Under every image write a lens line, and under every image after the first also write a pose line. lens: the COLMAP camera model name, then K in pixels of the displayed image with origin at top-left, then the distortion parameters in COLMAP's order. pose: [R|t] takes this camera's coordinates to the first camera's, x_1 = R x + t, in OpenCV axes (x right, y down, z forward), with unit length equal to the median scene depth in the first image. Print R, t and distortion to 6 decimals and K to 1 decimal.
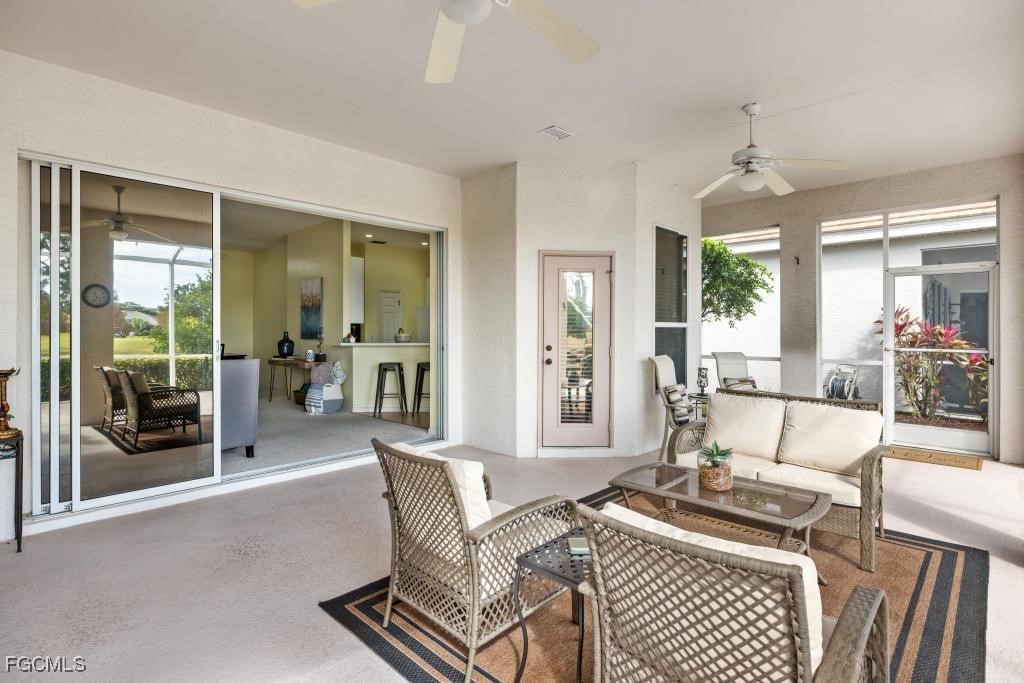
lens RADIAL K [[506.6, 0, 515.4], [0, 506.6, 335.9], [0, 0, 1]] dist [-0.019986, 0.000212]
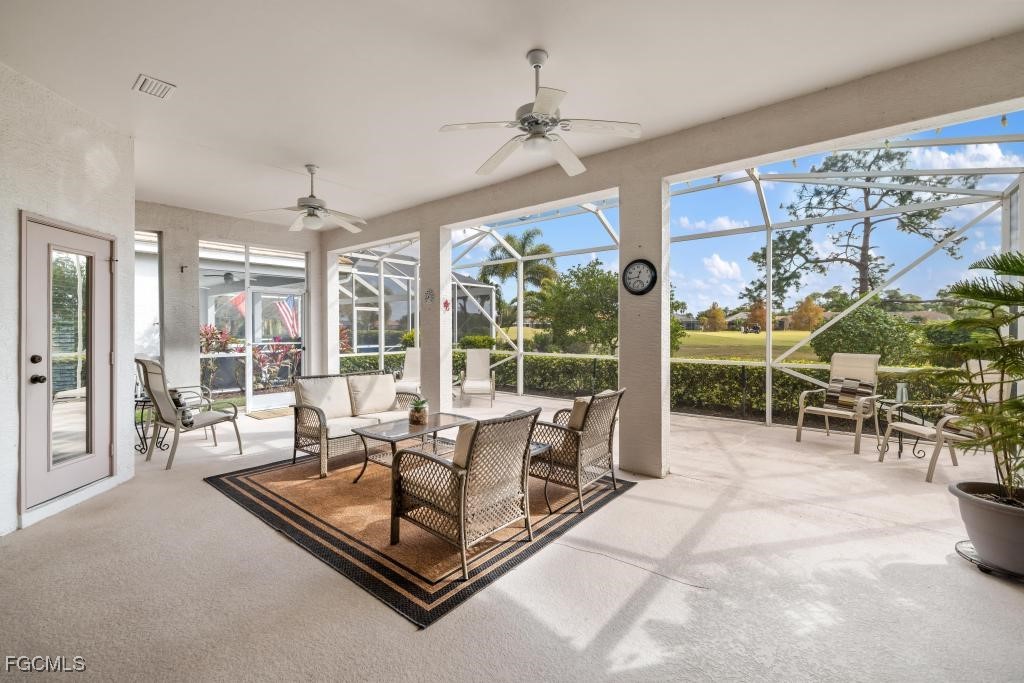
lens RADIAL K [[442.0, 0, 513.5], [0, 442.0, 327.3], [0, 0, 1]] dist [-0.000157, 0.000058]
pose [[-0.078437, -0.000089, 0.996919, -0.571492], [0.005679, 0.999984, 0.000536, -0.015247], [-0.996903, 0.005703, -0.078435, 0.410931]]
